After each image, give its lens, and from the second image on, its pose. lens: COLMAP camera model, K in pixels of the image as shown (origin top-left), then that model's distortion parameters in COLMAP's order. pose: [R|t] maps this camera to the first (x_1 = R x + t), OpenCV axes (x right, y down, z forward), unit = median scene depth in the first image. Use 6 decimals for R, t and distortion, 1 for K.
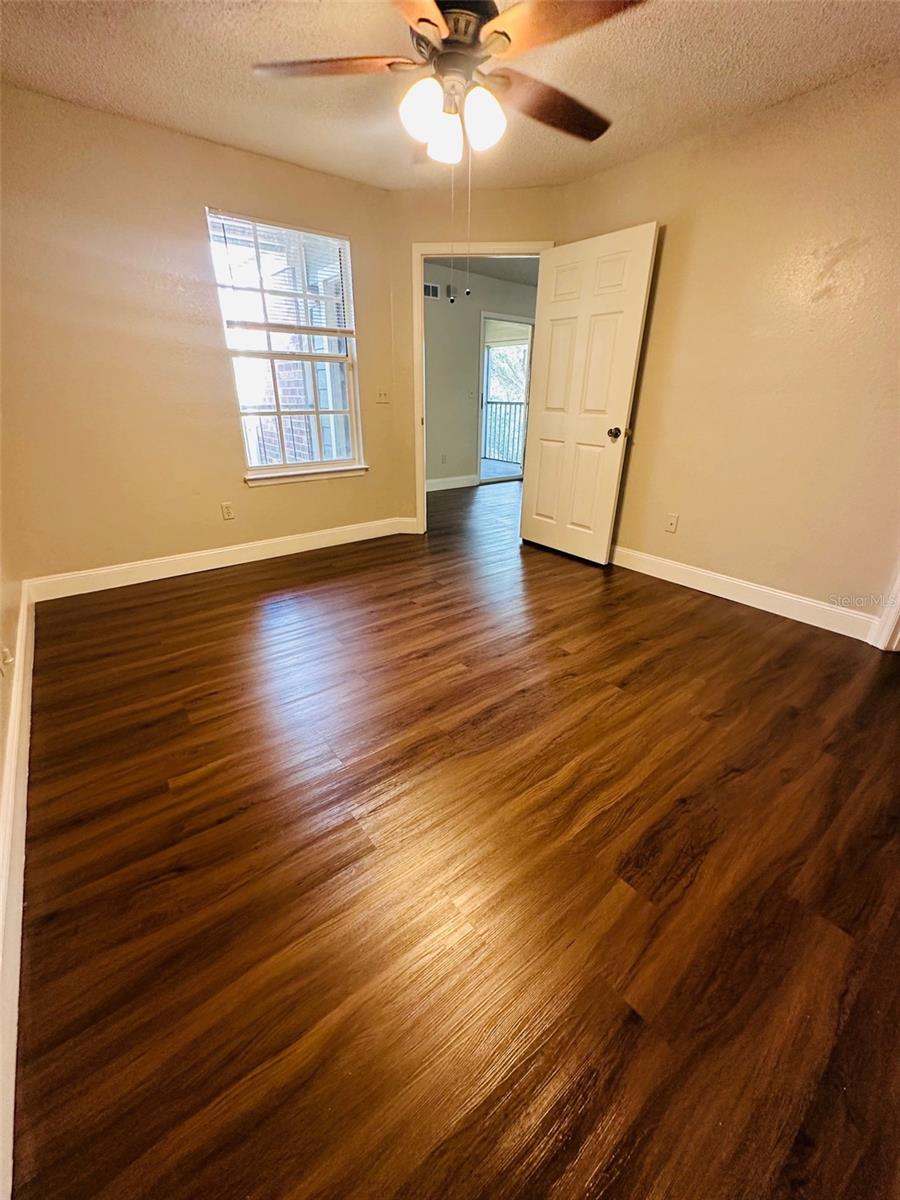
lens RADIAL K [[476.5, 0, 449.3], [0, 476.5, 600.1], [0, 0, 1]] dist [0.002564, 0.000166]
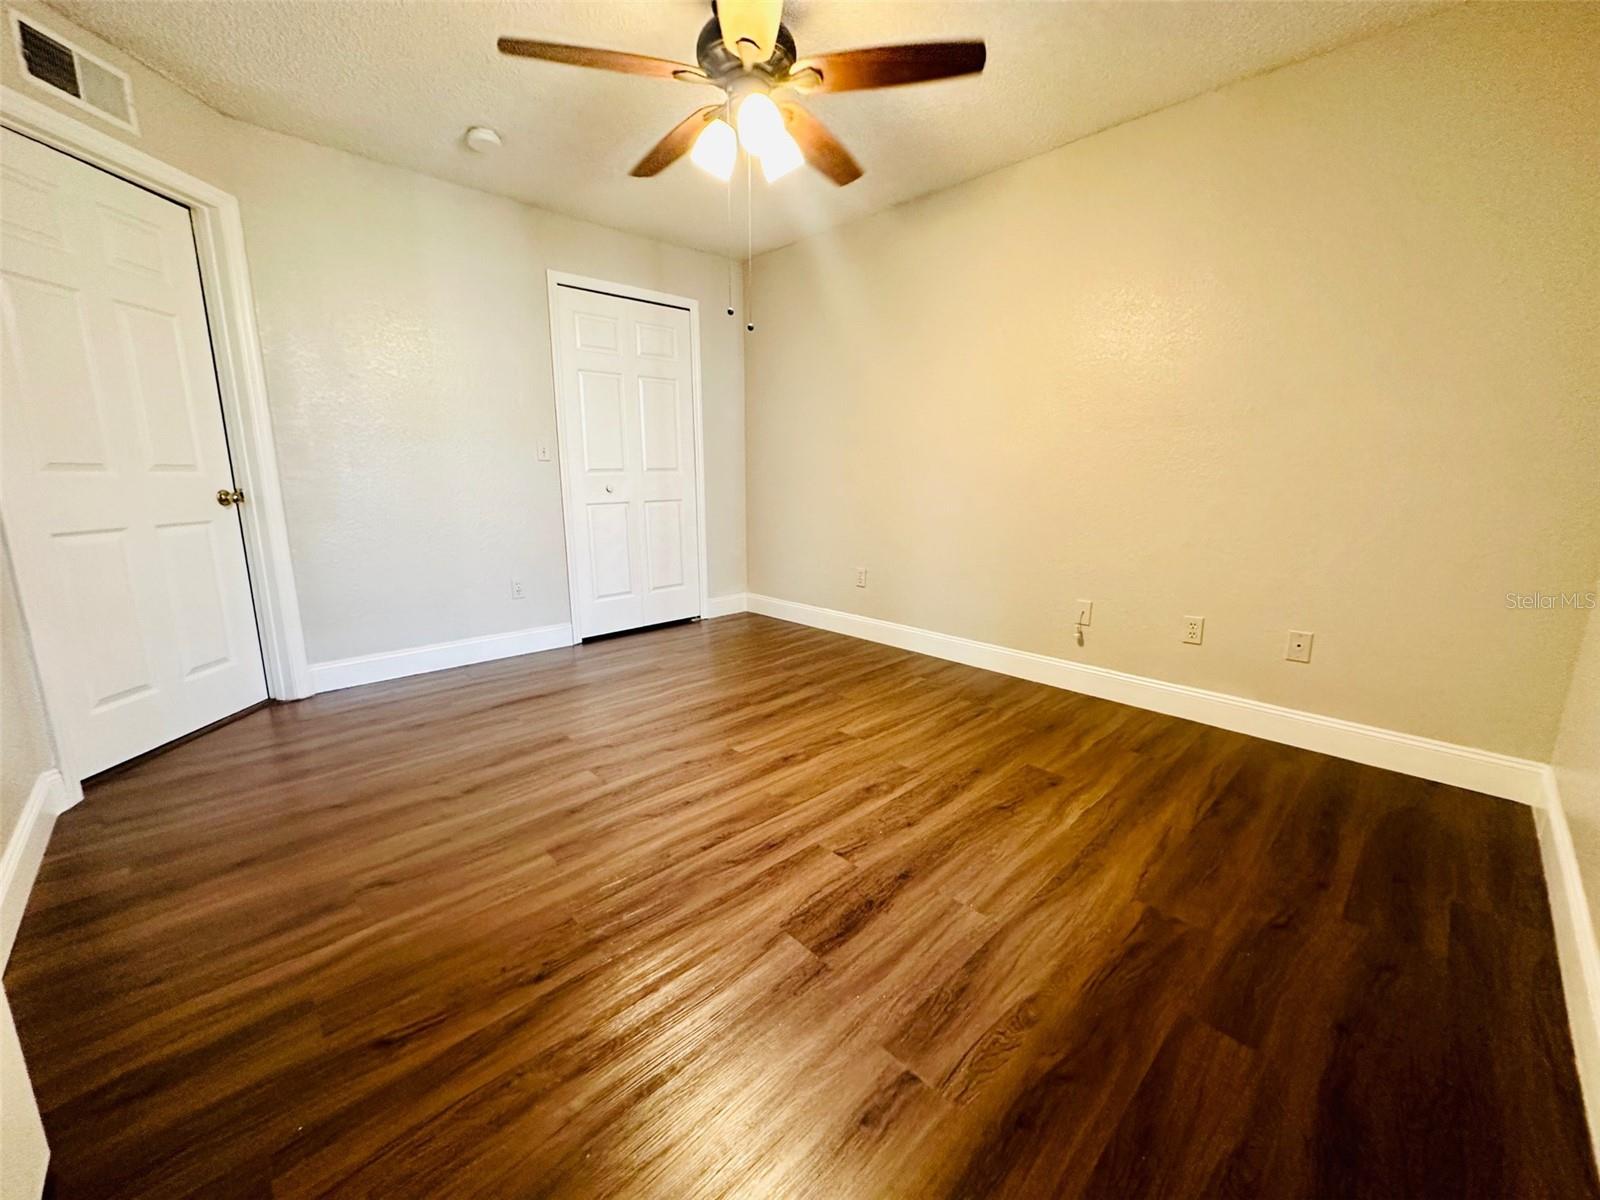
lens RADIAL K [[635.3, 0, 797.6], [0, 635.3, 595.4], [0, 0, 1]] dist [0.002564, 0.000166]
pose [[-0.994824, 0.007486, -0.101340, 0.032138], [-0.051940, 0.819701, 0.570432, -0.655430], [0.087339, 0.572743, -0.815069, 1.612265]]
